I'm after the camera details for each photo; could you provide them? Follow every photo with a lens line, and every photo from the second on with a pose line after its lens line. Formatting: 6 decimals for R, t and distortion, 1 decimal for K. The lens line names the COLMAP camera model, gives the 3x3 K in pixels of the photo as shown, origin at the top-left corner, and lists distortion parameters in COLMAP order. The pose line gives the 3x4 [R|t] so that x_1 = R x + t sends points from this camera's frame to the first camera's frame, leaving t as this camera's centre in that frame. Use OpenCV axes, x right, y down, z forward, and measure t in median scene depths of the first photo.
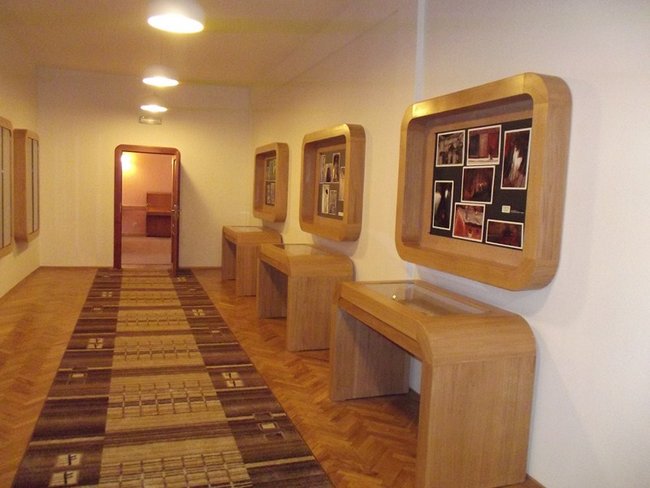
lens RADIAL K [[537.4, 0, 328.1], [0, 537.4, 240.9], [0, 0, 1]] dist [-0.035970, -0.009026]
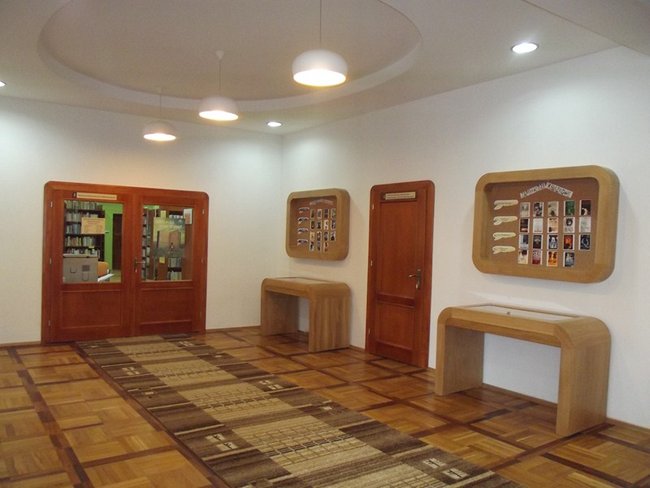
lens RADIAL K [[537.4, 0, 323.0], [0, 537.4, 242.7], [0, 0, 1]] dist [-0.035970, -0.009026]
pose [[0.963034, -0.019012, 0.268708, -0.449214], [0.038217, 0.997059, -0.066424, 0.004733], [-0.266655, 0.074238, 0.960929, -0.352520]]
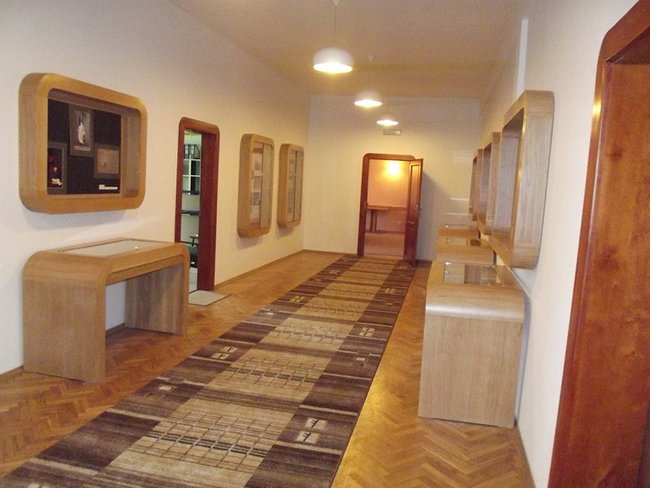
lens RADIAL K [[537.4, 0, 329.4], [0, 537.4, 248.0], [0, 0, 1]] dist [-0.035970, -0.009026]
pose [[0.849327, 0.063008, -0.524093, 0.475562], [-0.062394, 0.997874, 0.018852, 0.038456], [0.524166, 0.016689, 0.851452, -0.194361]]
